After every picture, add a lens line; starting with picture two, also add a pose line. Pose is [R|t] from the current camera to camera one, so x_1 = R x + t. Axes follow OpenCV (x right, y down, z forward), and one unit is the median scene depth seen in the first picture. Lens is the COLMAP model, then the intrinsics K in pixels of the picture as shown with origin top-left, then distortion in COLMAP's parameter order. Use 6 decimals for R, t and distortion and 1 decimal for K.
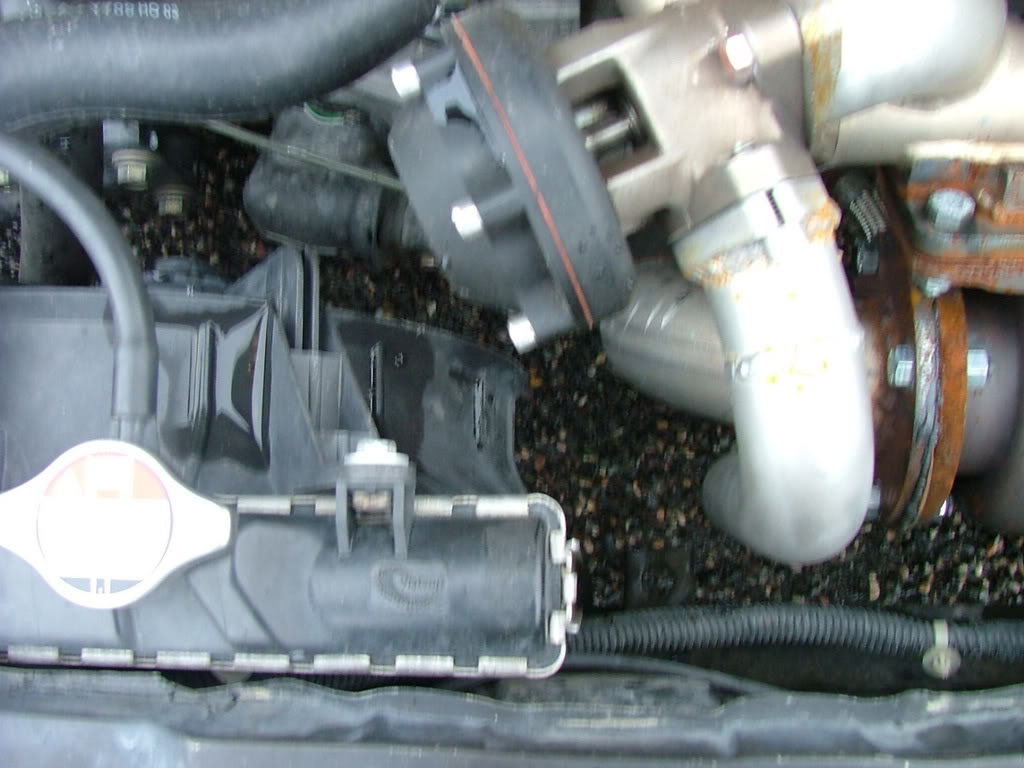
lens RADIAL K [[1189.8, 0, 512.0], [0, 1189.8, 384.0], [0, 0, 1]] dist [-0.104188, 0.005288]
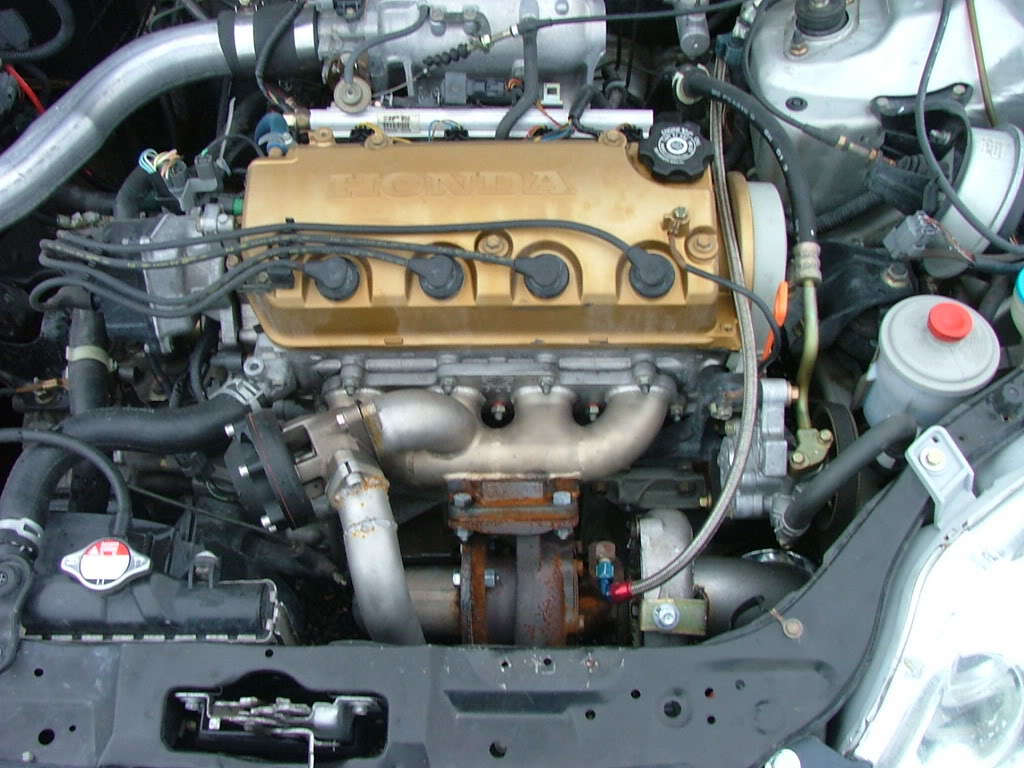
lens RADIAL K [[1189.8, 0, 512.0], [0, 1189.8, 384.0], [0, 0, 1]] dist [-0.104188, 0.005288]
pose [[0.999929, 0.003880, 0.011280, 0.537371], [0.001956, 0.879488, -0.475916, 0.967110], [-0.011767, 0.475904, 0.879418, -1.524264]]
